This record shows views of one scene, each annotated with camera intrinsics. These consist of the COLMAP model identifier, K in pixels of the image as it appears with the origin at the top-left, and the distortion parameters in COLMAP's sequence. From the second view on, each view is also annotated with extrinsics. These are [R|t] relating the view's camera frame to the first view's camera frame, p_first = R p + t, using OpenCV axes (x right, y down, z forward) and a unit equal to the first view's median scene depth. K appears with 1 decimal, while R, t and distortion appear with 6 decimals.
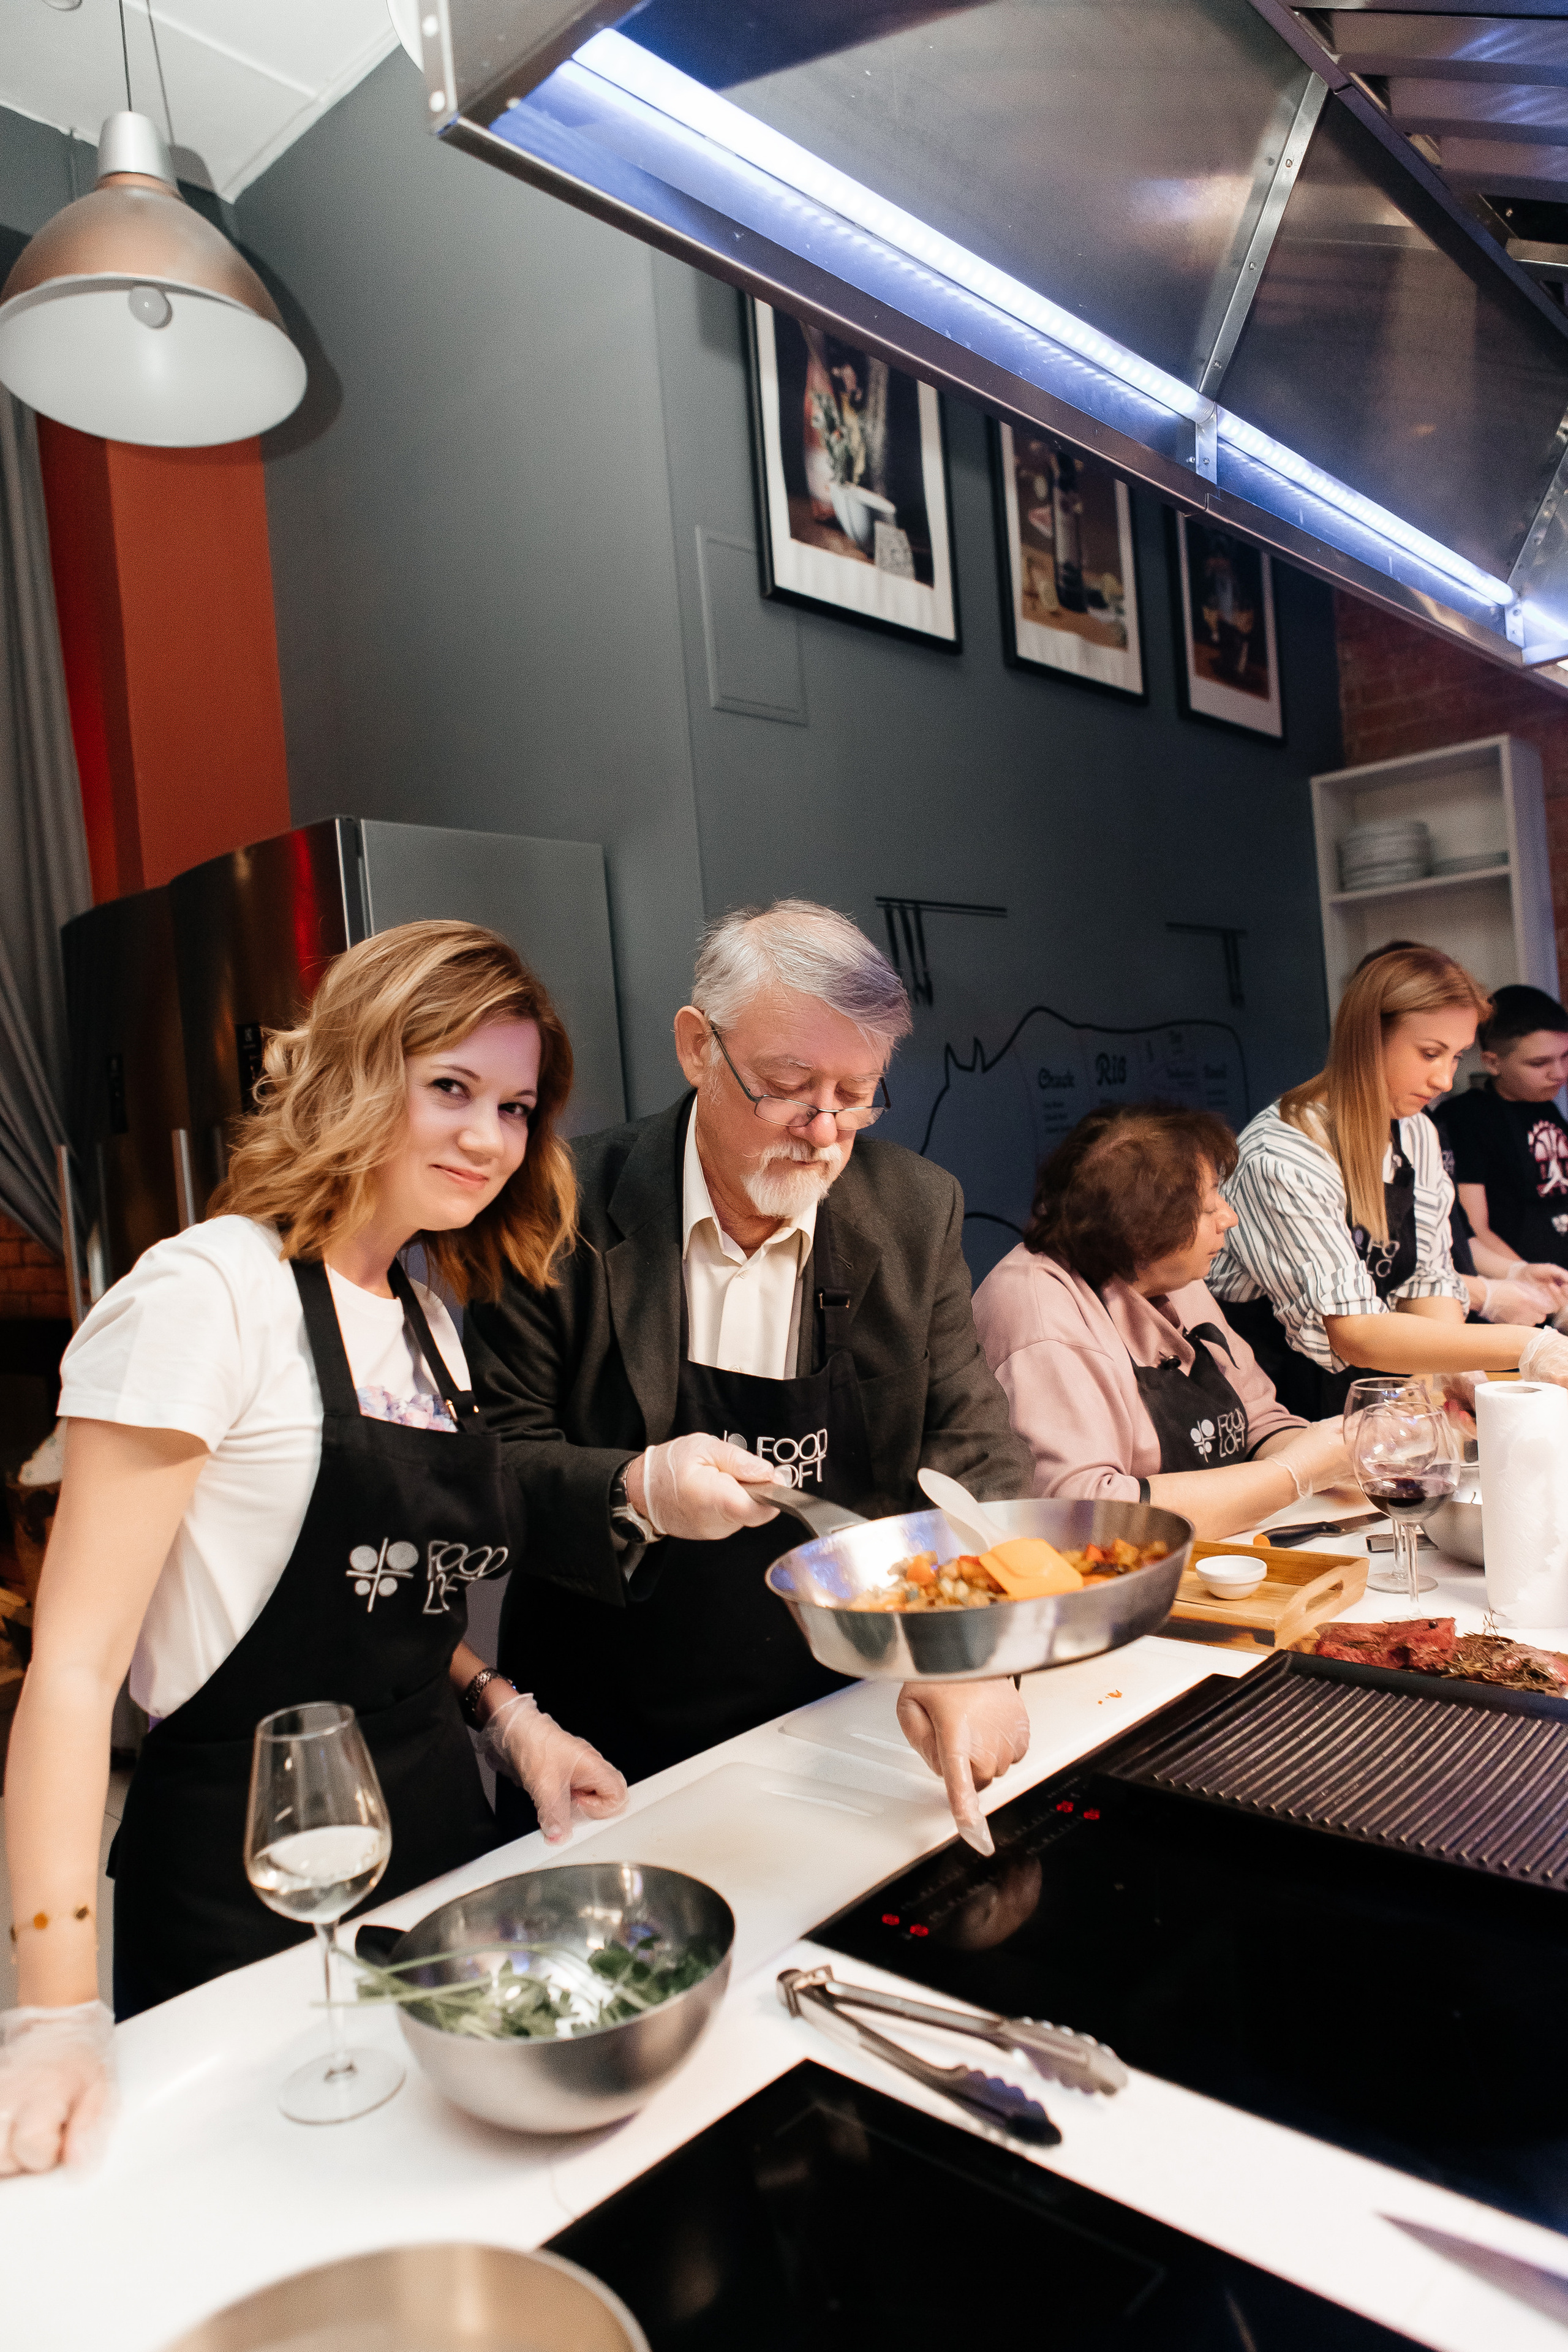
lens RADIAL K [[1598.0, 0, 784.0], [0, 1598.0, 1176.0], [0, 0, 1]] dist [-0.004317, -0.003129]
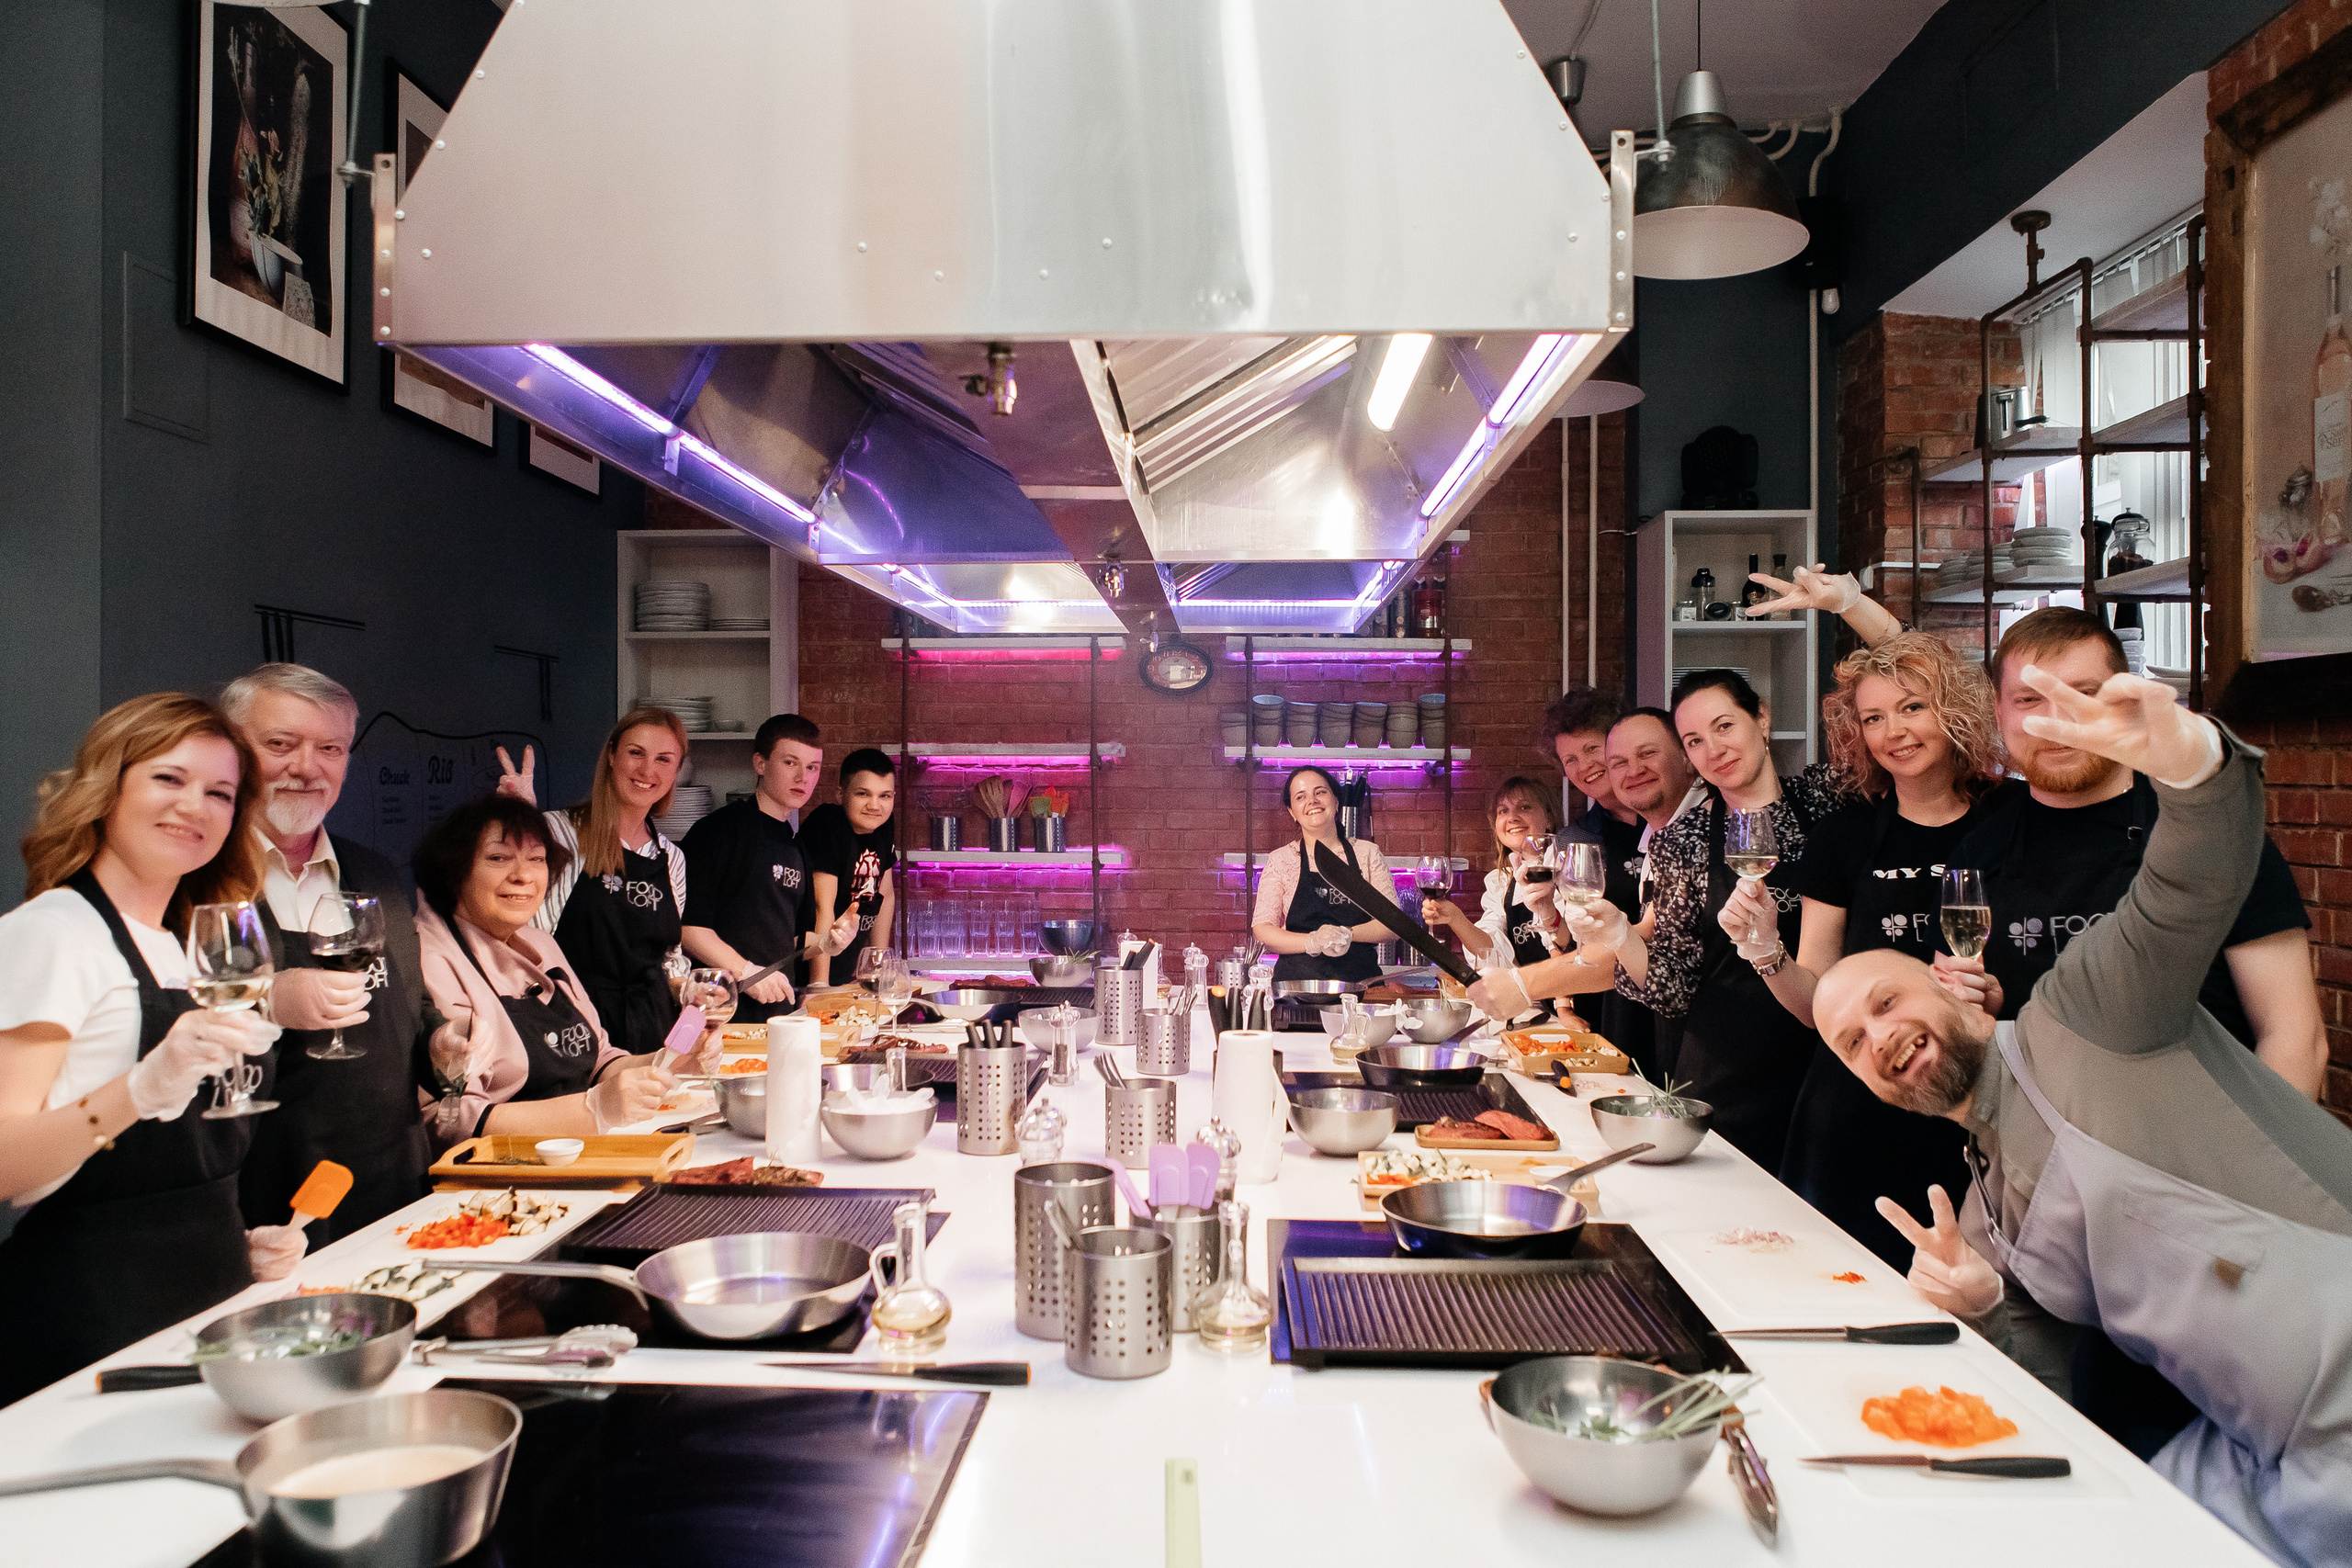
lens RADIAL K [[1597.9, 0, 1176.0], [0, 1597.9, 784.0], [0, 0, 1]] dist [-0.004317, -0.003129]
pose [[0.760119, 0.089563, 0.643582, -0.156639], [-0.059902, 0.995896, -0.067842, -0.013601], [-0.647017, 0.013016, 0.762364, -0.253480]]
